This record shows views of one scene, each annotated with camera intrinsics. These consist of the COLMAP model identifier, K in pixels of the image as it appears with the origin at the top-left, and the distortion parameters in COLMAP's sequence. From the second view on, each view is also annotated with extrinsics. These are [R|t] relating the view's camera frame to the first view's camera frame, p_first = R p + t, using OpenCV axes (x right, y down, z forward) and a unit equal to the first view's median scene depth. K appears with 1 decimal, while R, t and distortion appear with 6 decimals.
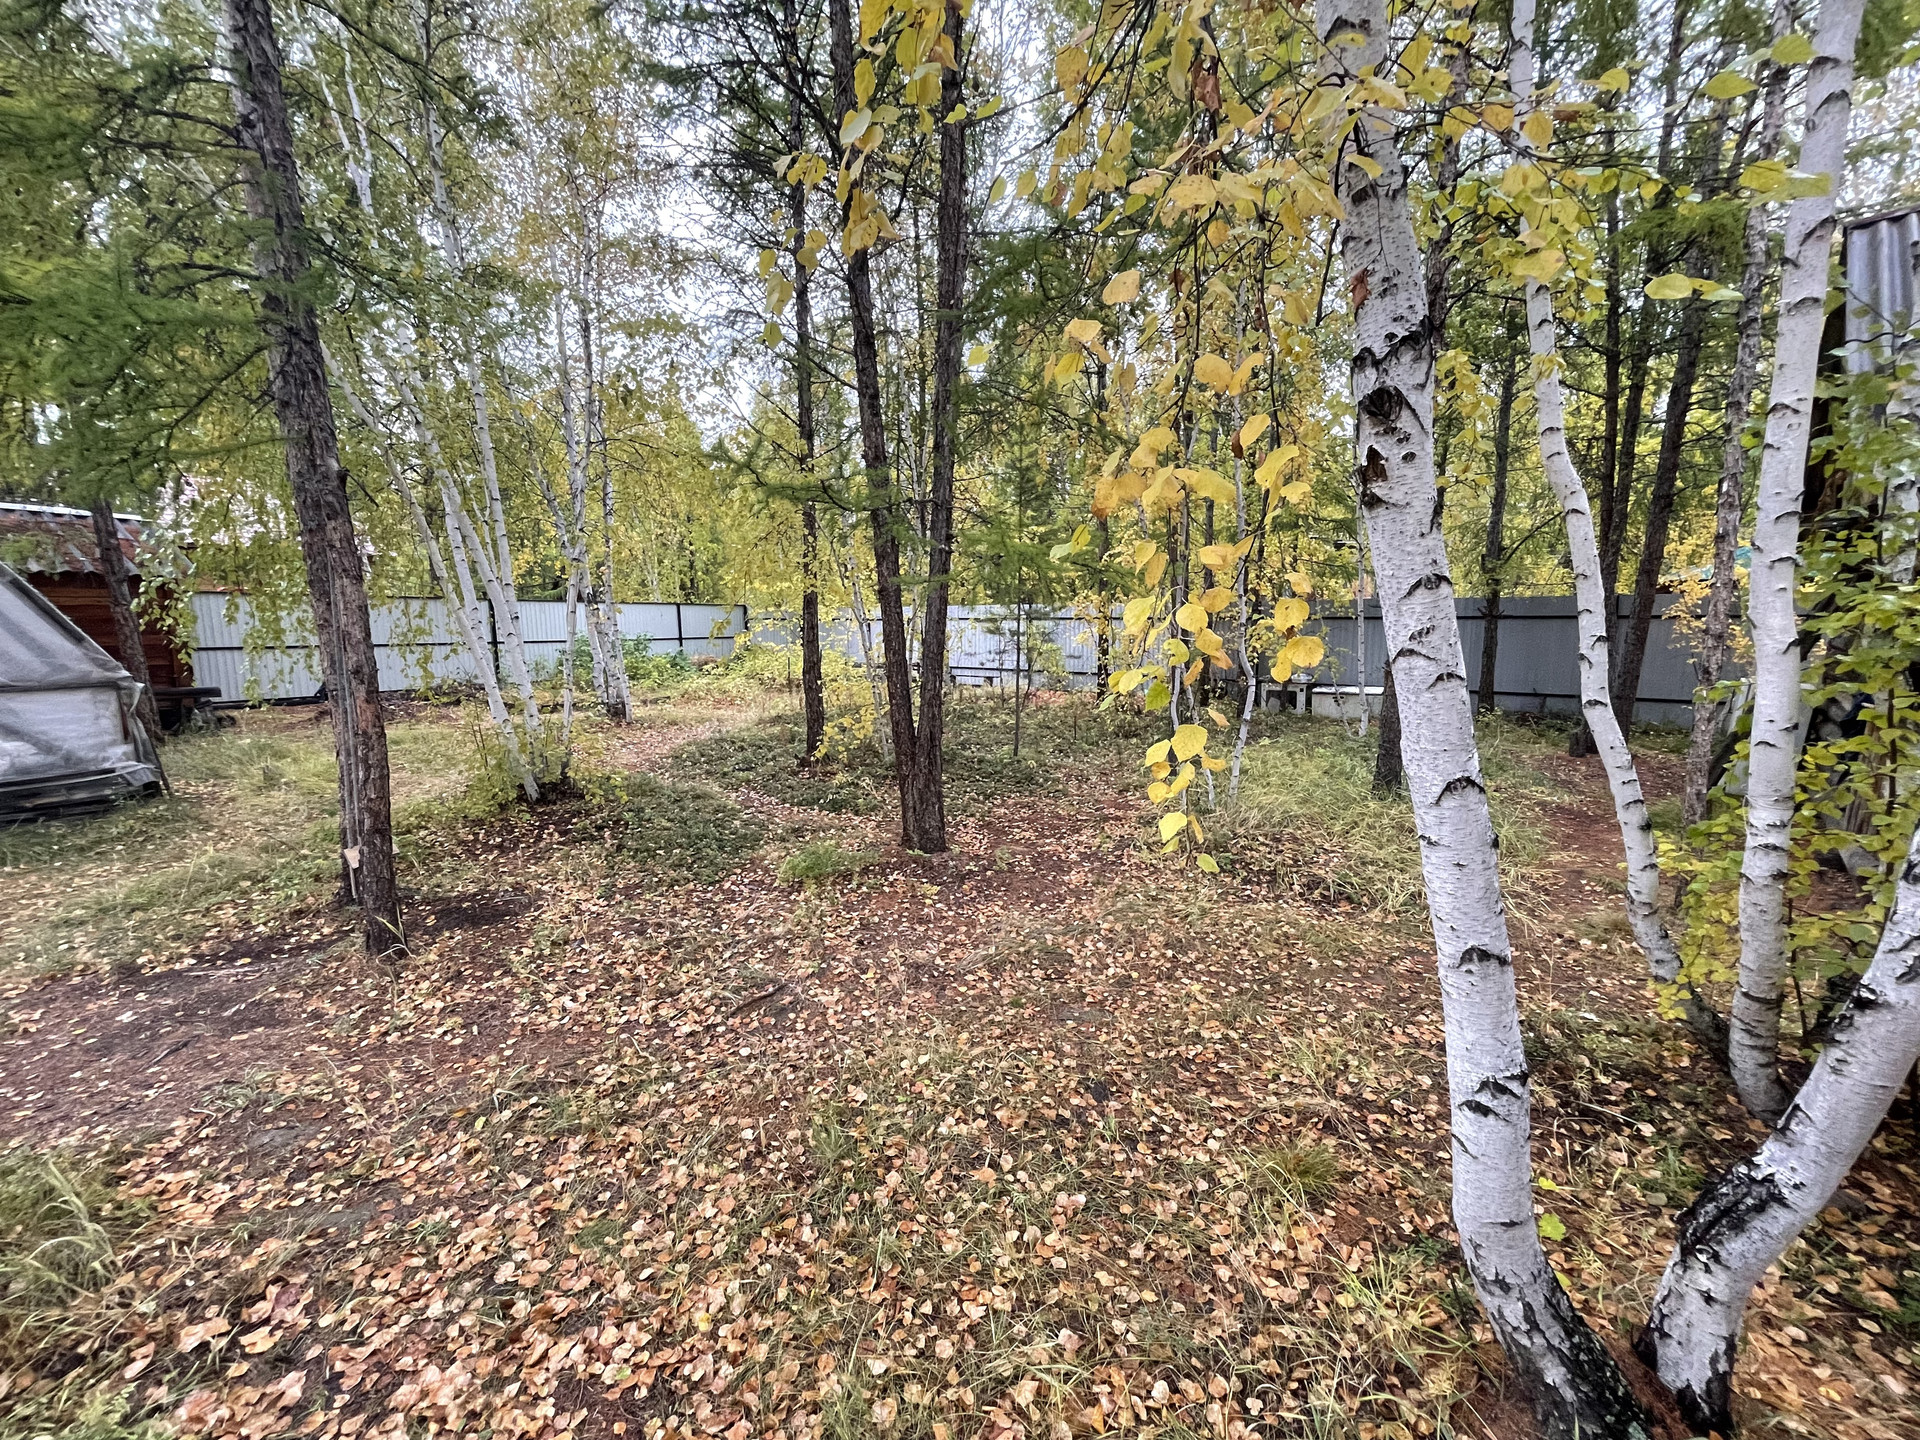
lens RADIAL K [[767.4, 0, 960.6], [0, 767.4, 720.8], [0, 0, 1]] dist [-0.002870, -0.000069]
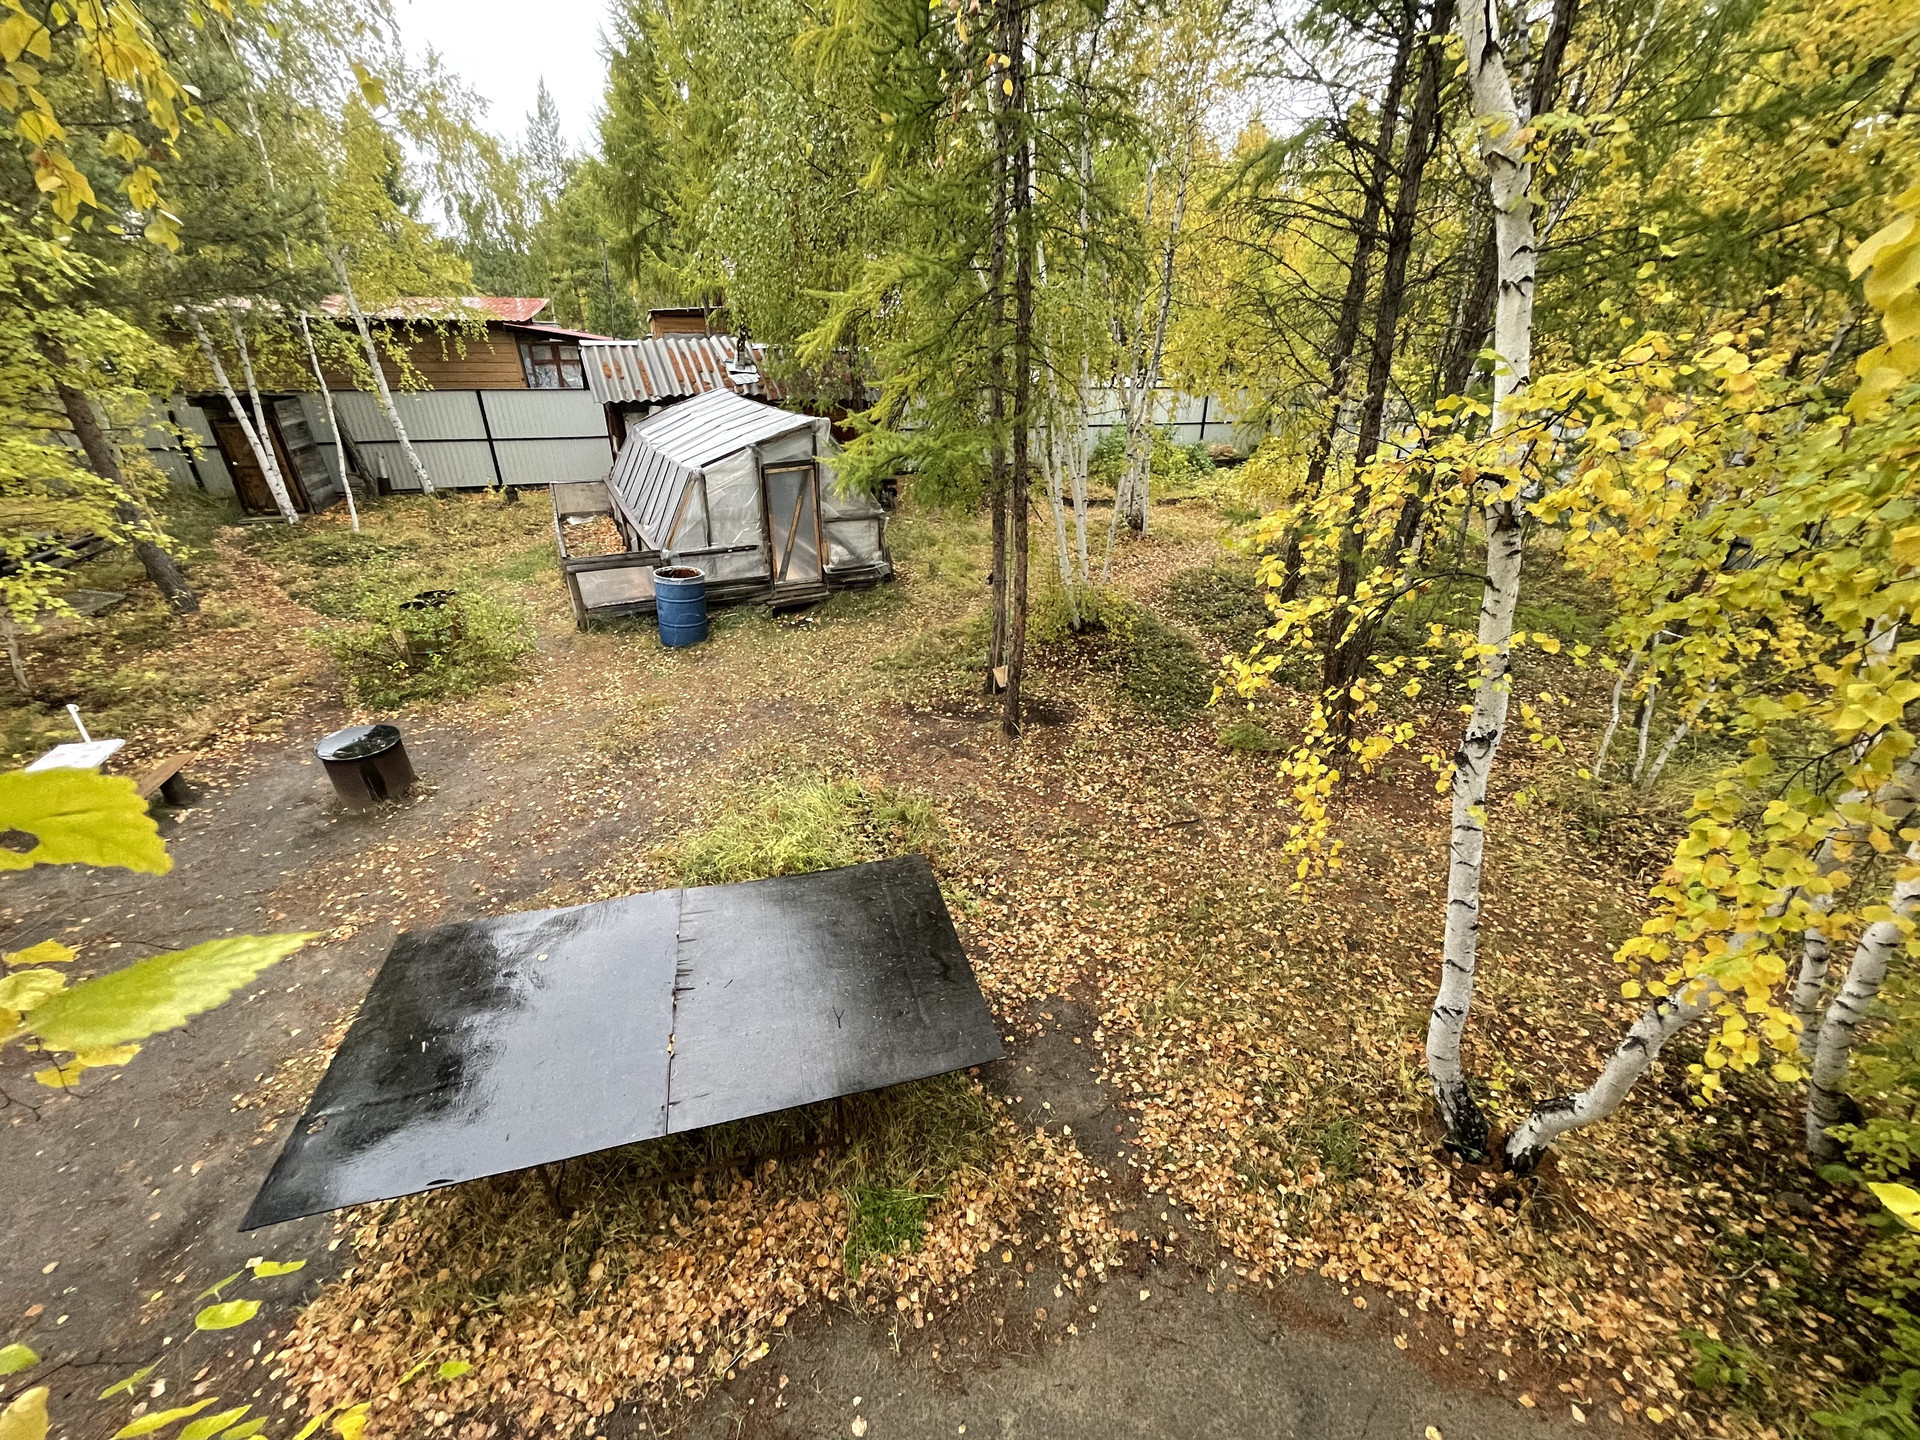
lens RADIAL K [[767.4, 0, 961.9], [0, 767.4, 723.7], [0, 0, 1]] dist [-0.002870, -0.000069]
pose [[0.806005, 0.285374, -0.518573, 0.211922], [-0.097703, 0.928228, 0.358953, -0.517786], [0.583790, -0.238652, 0.776038, -0.748300]]
